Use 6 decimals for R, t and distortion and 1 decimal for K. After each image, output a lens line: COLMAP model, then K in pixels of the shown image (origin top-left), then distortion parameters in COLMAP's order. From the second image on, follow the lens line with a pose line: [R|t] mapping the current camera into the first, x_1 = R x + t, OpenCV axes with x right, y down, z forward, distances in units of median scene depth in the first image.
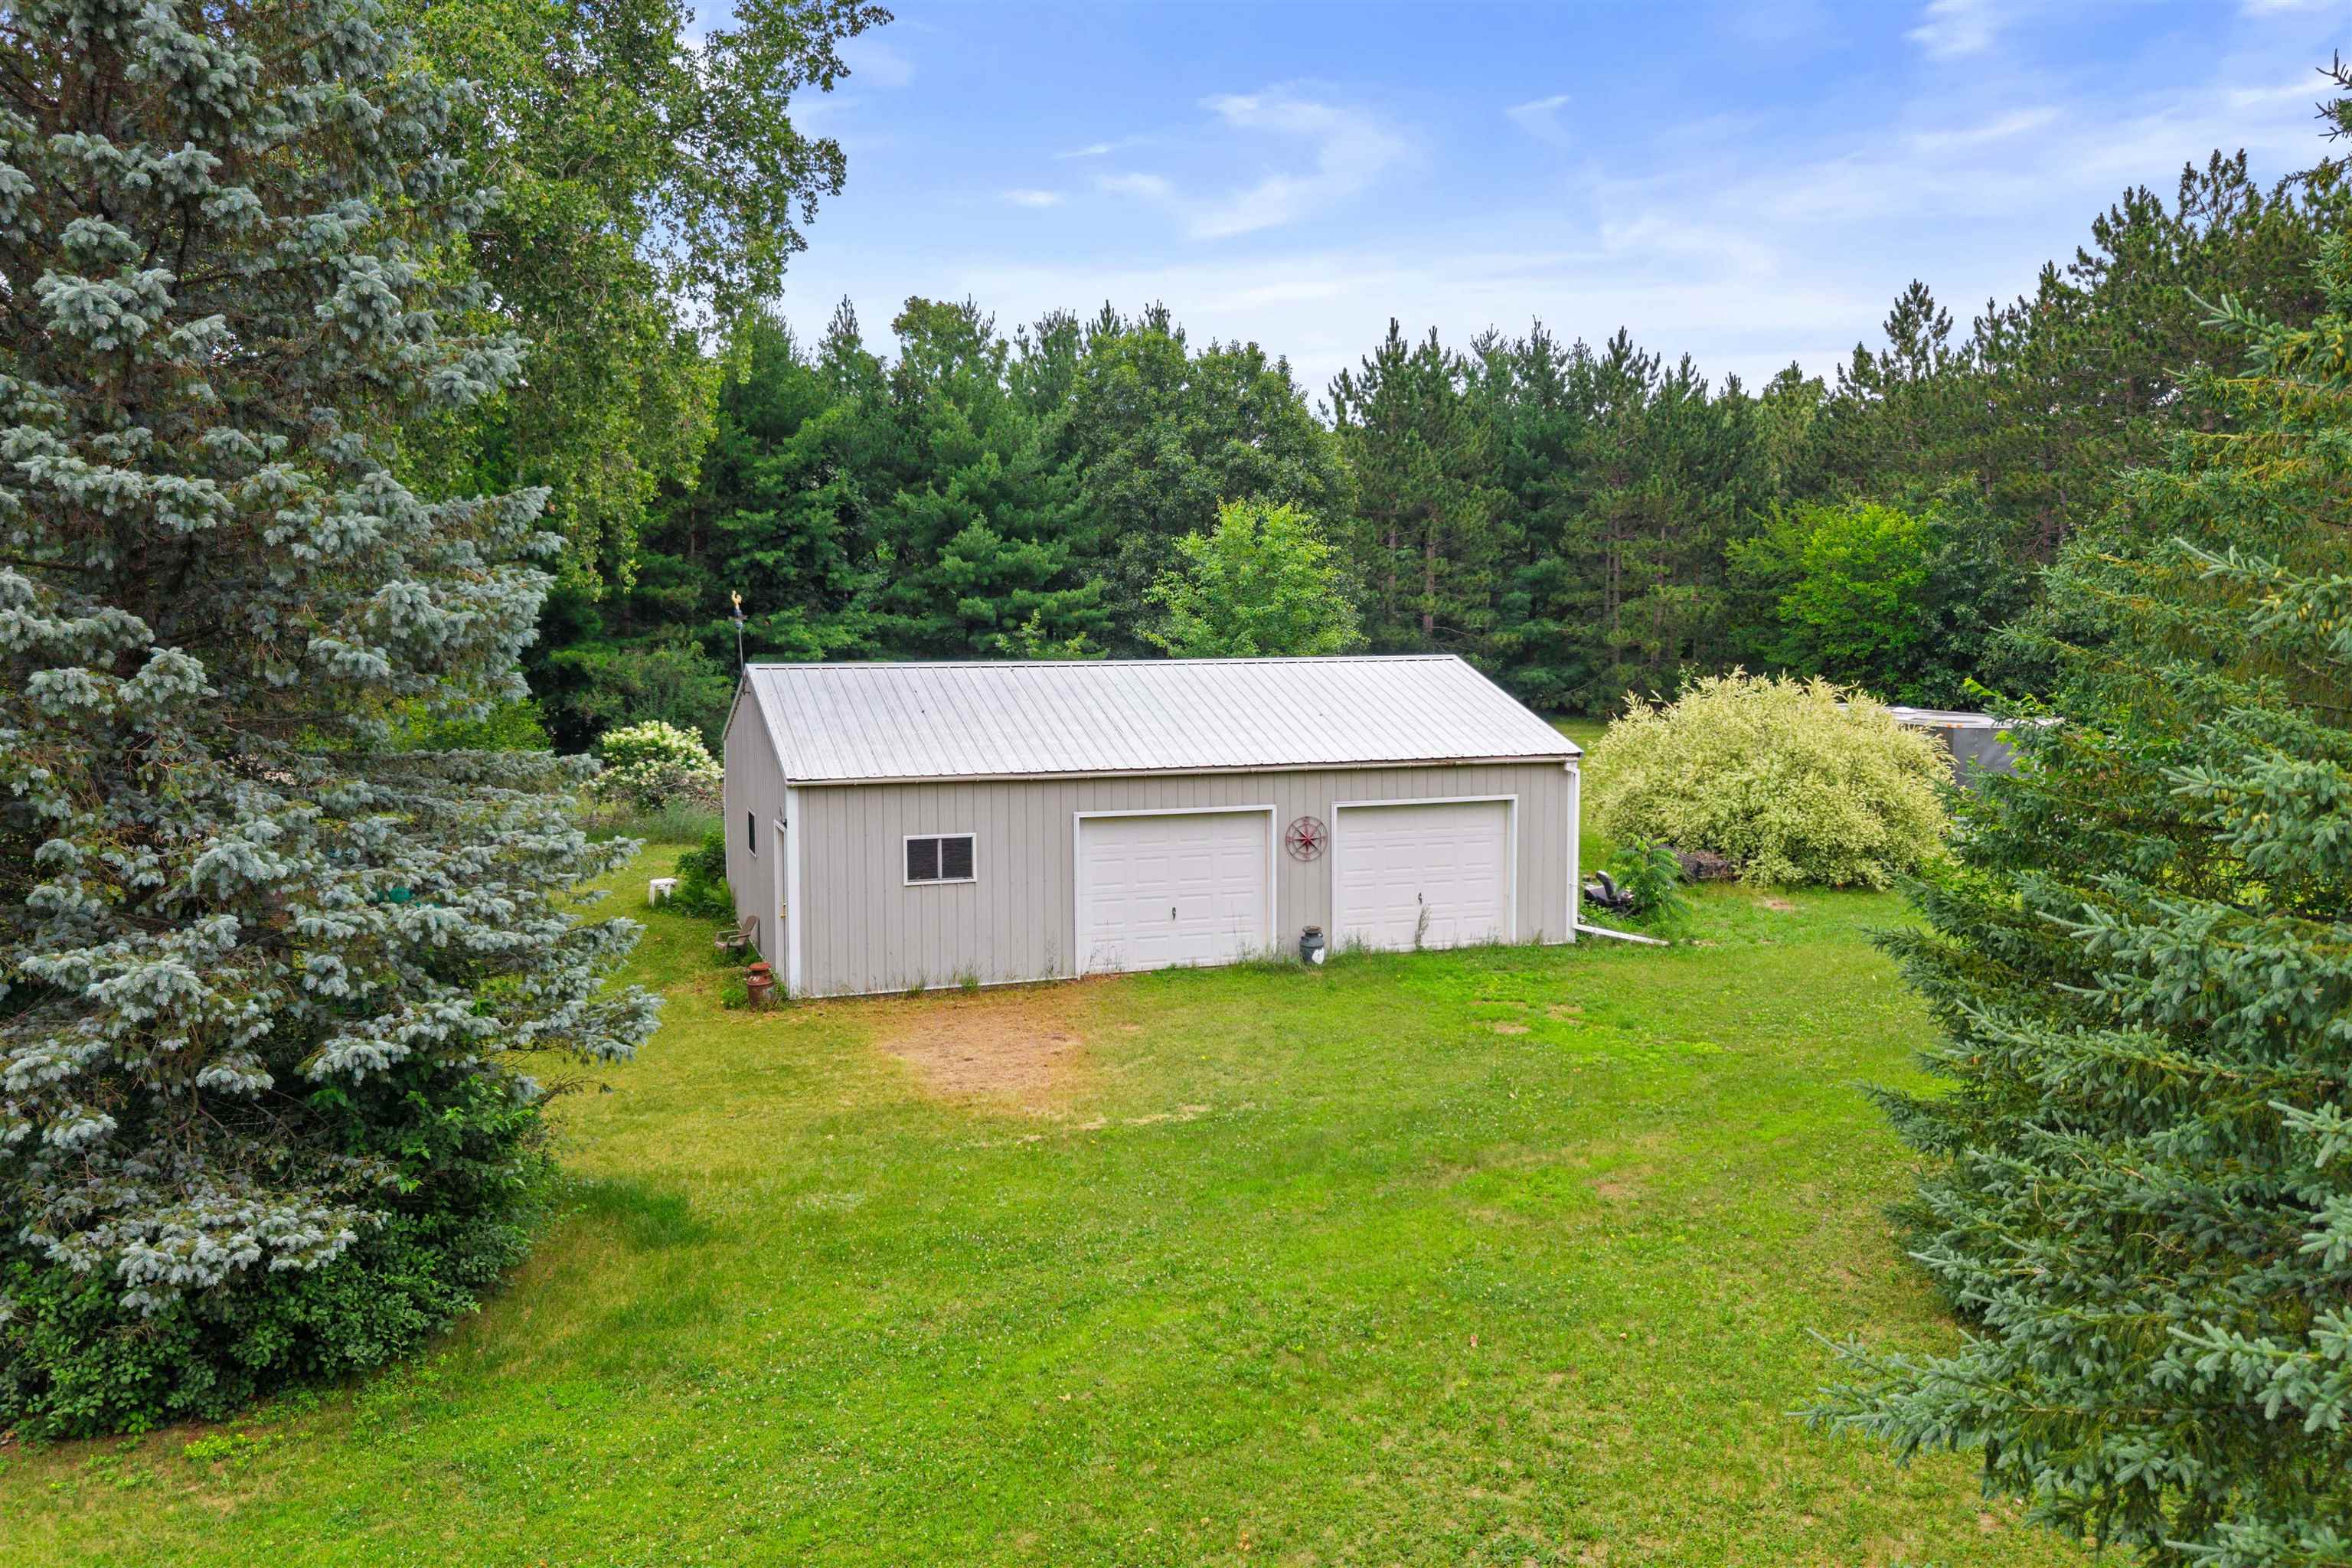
lens RADIAL K [[1931.7, 0, 1176.0], [0, 1931.7, 784.0], [0, 0, 1]] dist [0.083284, 0.000676]
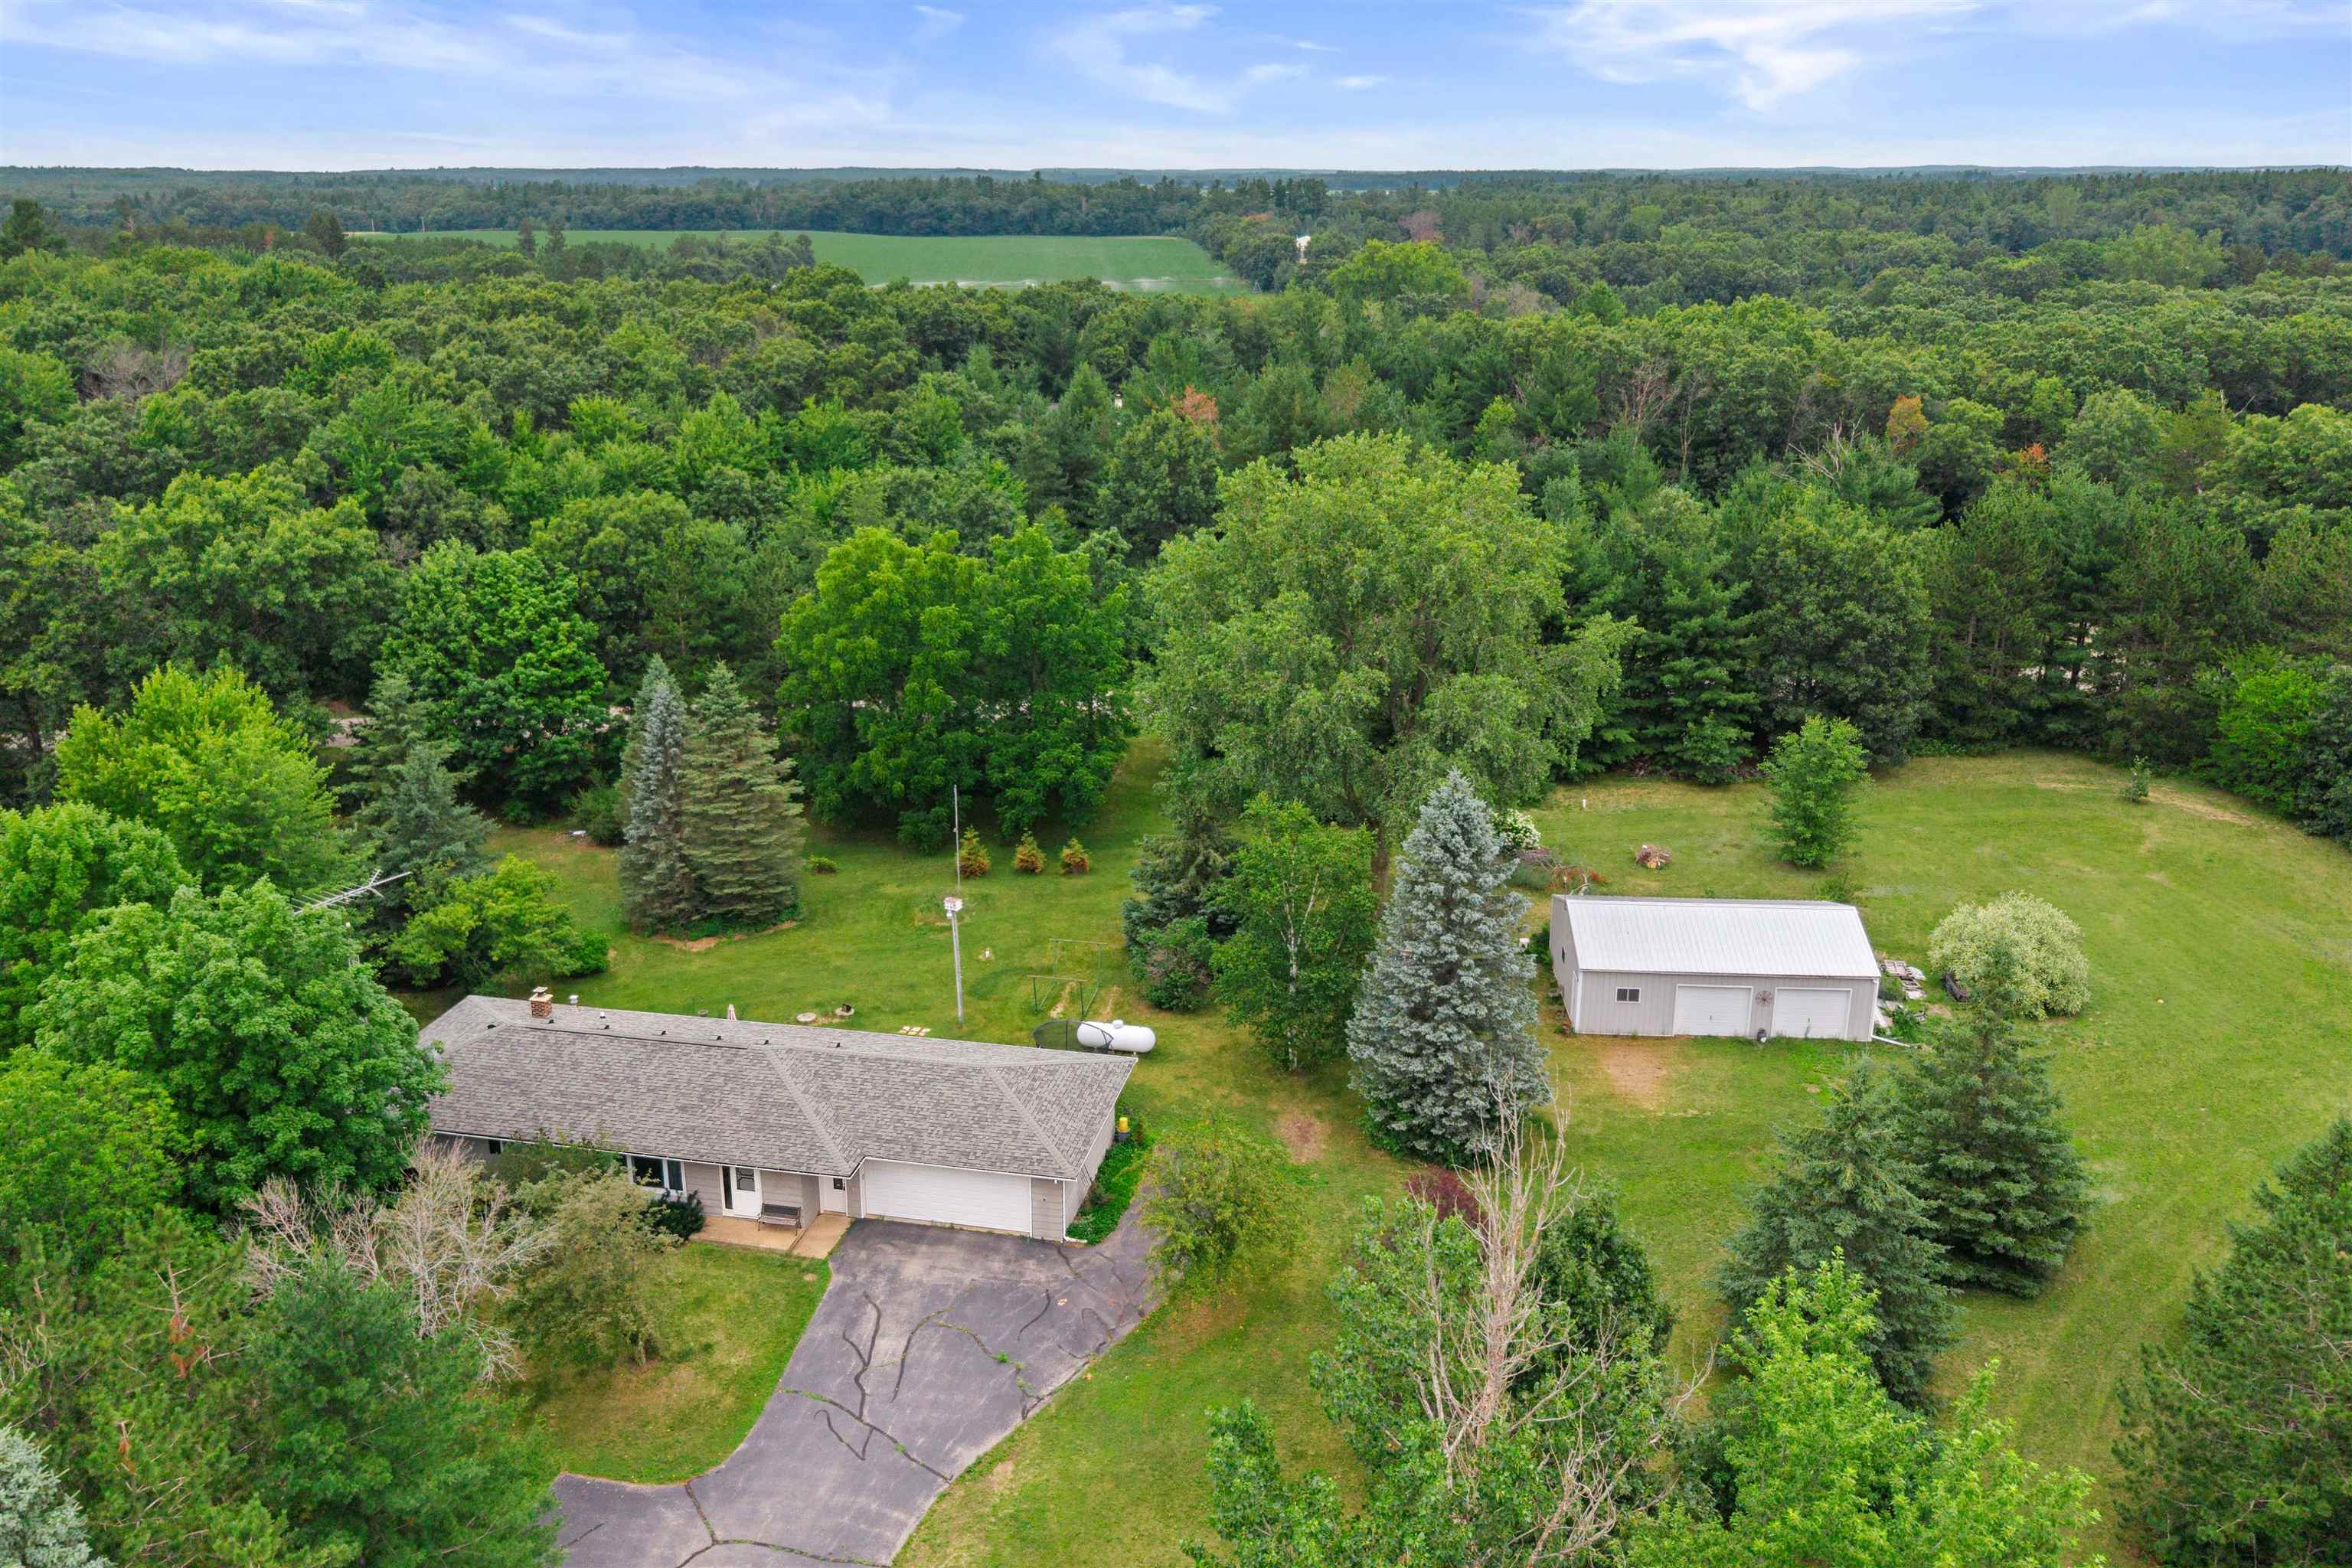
lens RADIAL K [[1931.7, 0, 1176.0], [0, 1931.7, 784.0], [0, 0, 1]] dist [0.083284, 0.000676]
pose [[0.928759, 0.118580, -0.351205, 0.230383], [-0.043375, 0.975710, 0.214731, -0.840791], [0.368137, -0.184200, 0.911343, -1.821995]]
